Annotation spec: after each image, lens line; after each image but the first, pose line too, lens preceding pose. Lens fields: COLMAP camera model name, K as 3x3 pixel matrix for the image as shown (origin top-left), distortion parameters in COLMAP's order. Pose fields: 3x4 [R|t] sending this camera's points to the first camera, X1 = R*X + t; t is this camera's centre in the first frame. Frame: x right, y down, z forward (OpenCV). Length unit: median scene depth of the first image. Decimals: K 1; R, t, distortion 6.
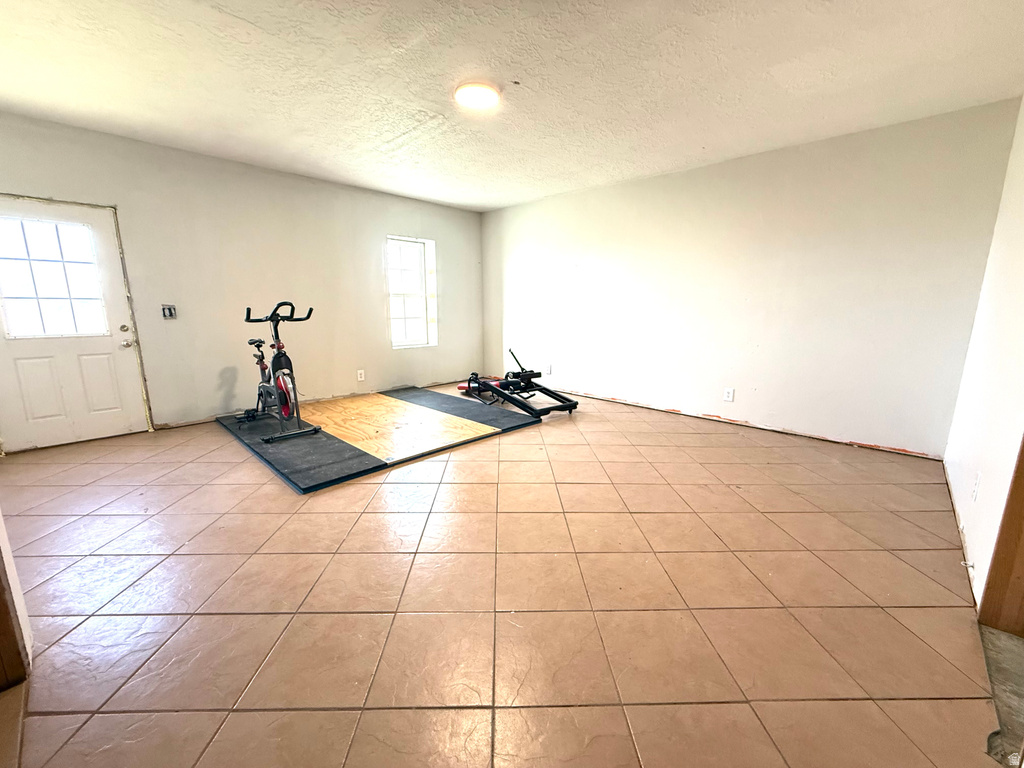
lens RADIAL K [[408.8, 0, 511.9], [0, 408.8, 383.3], [0, 0, 1]] dist [-0.001893, 0.000955]
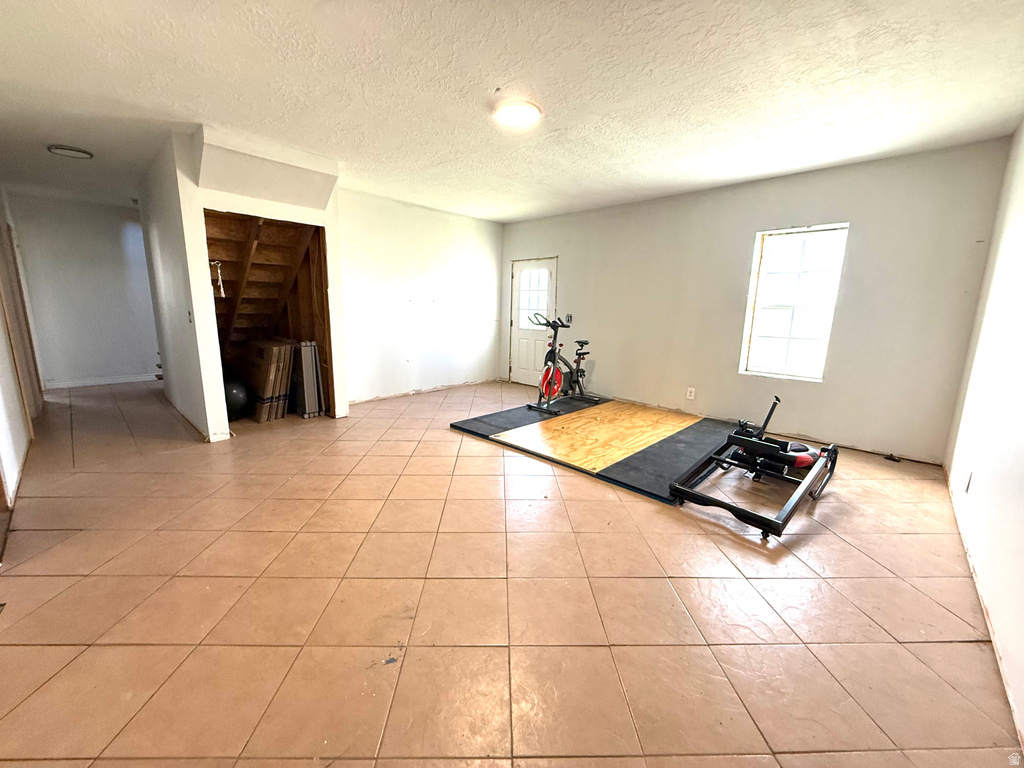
lens RADIAL K [[408.8, 0, 511.8], [0, 408.8, 384.4], [0, 0, 1]] dist [-0.001893, 0.000955]
pose [[0.006387, 0.182121, -0.983255, 0.696397], [-0.206954, 0.962228, 0.176882, -0.153964], [0.978330, 0.202359, 0.043836, 0.721338]]
